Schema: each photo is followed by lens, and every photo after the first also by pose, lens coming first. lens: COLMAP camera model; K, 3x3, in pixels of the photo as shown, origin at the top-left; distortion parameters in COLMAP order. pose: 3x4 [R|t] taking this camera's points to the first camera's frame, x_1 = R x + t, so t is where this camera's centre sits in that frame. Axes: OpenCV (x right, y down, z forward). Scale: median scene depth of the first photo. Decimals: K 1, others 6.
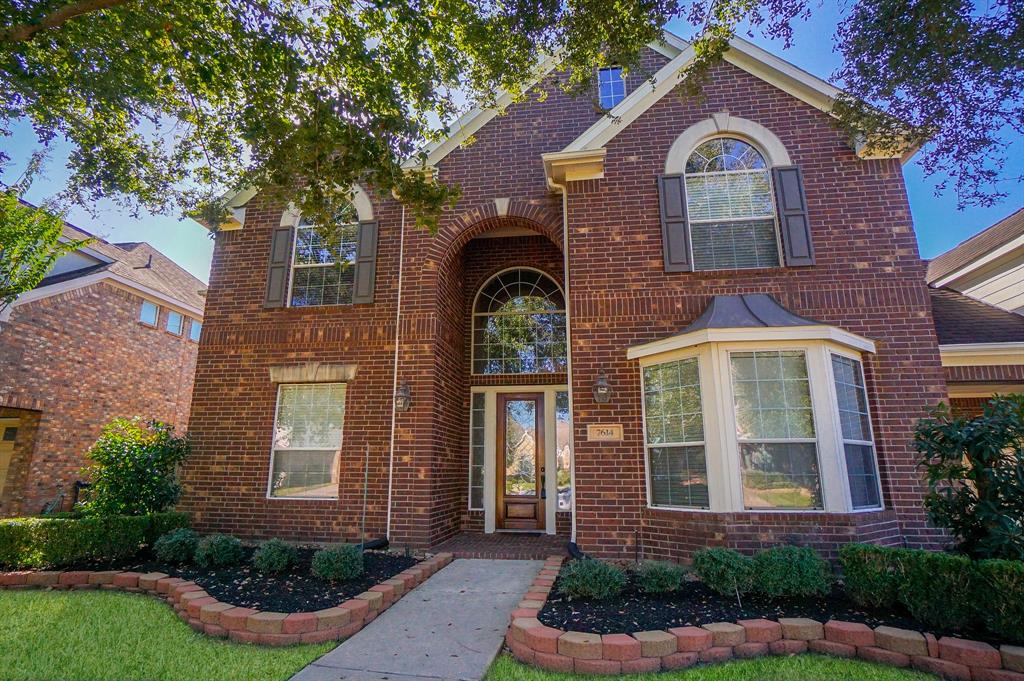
lens RADIAL K [[561.9, 0, 512.0], [0, 561.9, 340.0], [0, 0, 1]] dist [-0.006490, -0.003140]
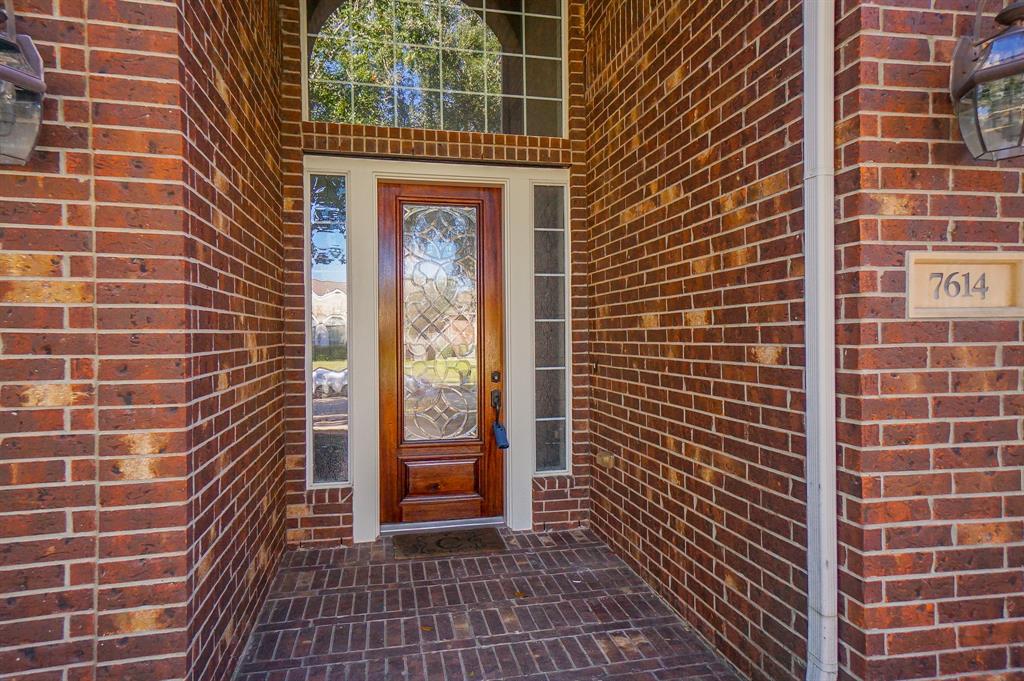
lens RADIAL K [[588.0, 0, 504.5], [0, 588.0, 338.4], [0, 0, 1]] dist [0.031078, 0.001357]
pose [[0.939890, -0.011314, 0.341291, -0.102551], [-0.069753, 0.972016, 0.224319, 0.126718], [-0.334278, -0.234642, 0.912799, 0.730258]]
